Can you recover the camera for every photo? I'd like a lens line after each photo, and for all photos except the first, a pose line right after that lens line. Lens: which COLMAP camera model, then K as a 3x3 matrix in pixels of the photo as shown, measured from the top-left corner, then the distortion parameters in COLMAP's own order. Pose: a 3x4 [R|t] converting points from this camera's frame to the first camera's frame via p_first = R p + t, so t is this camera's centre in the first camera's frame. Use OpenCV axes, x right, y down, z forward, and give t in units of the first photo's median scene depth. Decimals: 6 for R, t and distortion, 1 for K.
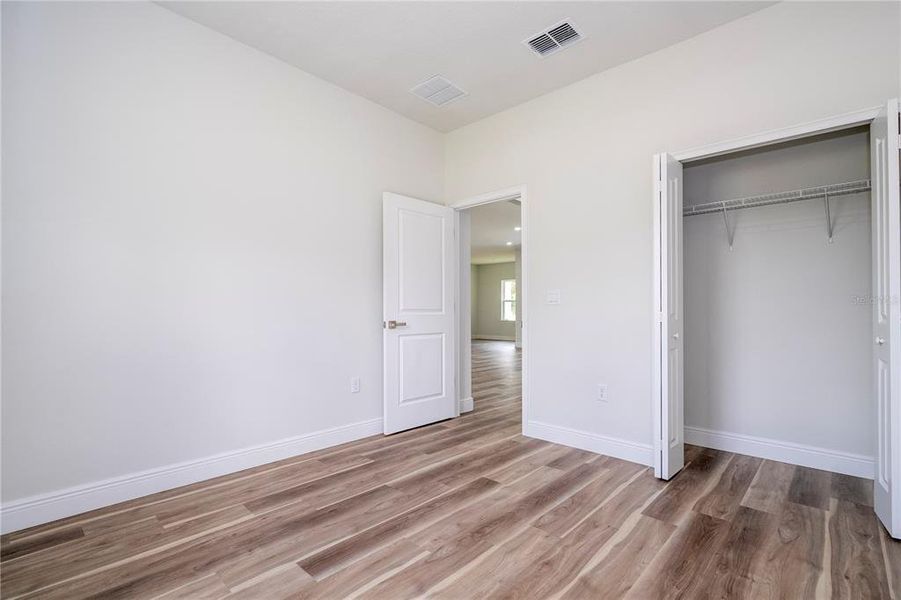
lens RADIAL K [[420.3, 0, 460.7], [0, 420.3, 307.5], [0, 0, 1]] dist [-0.000695, -0.000040]
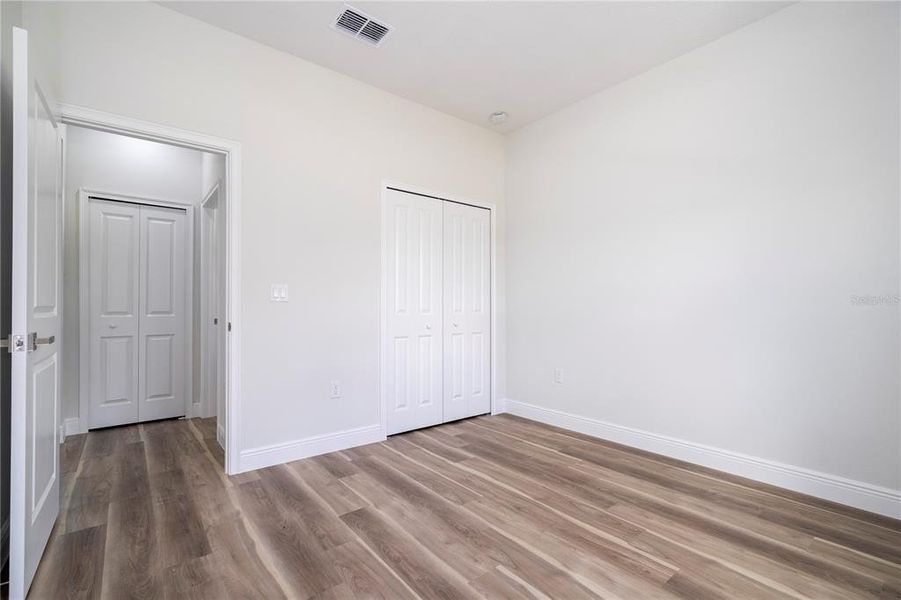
lens RADIAL K [[405.5, 0, 456.2], [0, 405.5, 301.1], [0, 0, 1]] dist [-0.000748, -0.000285]
pose [[0.149605, 0.013966, 0.988647, -0.822437], [-0.004487, 0.999900, -0.013446, -0.000493], [-0.988736, -0.002425, 0.149652, 0.790852]]
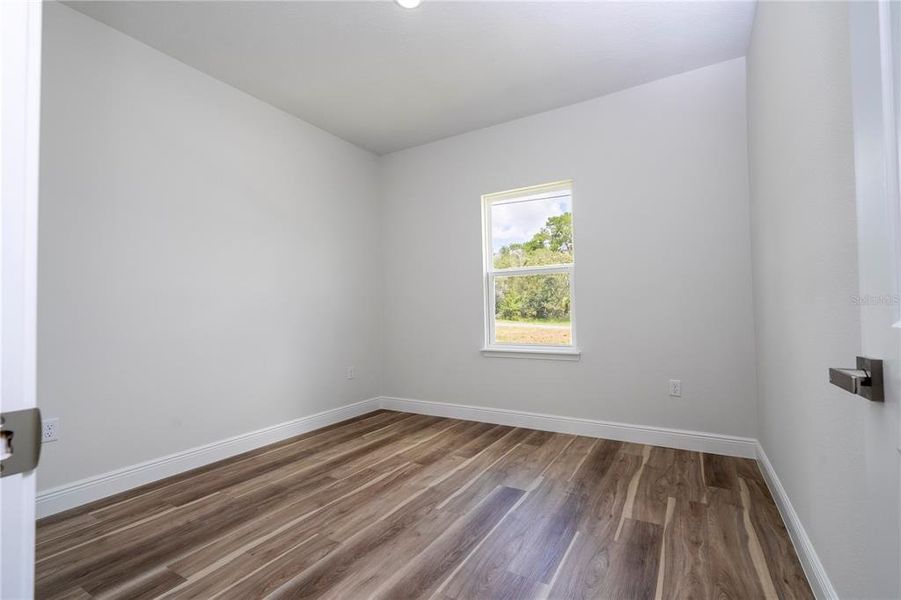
lens RADIAL K [[405.5, 0, 456.2], [0, 405.5, 301.1], [0, 0, 1]] dist [-0.000748, -0.000285]
pose [[-0.978345, 0.008052, -0.206823, 0.092209], [0.015525, 0.999283, -0.034534, 0.010259], [0.206396, -0.036997, -0.977769, 1.816607]]
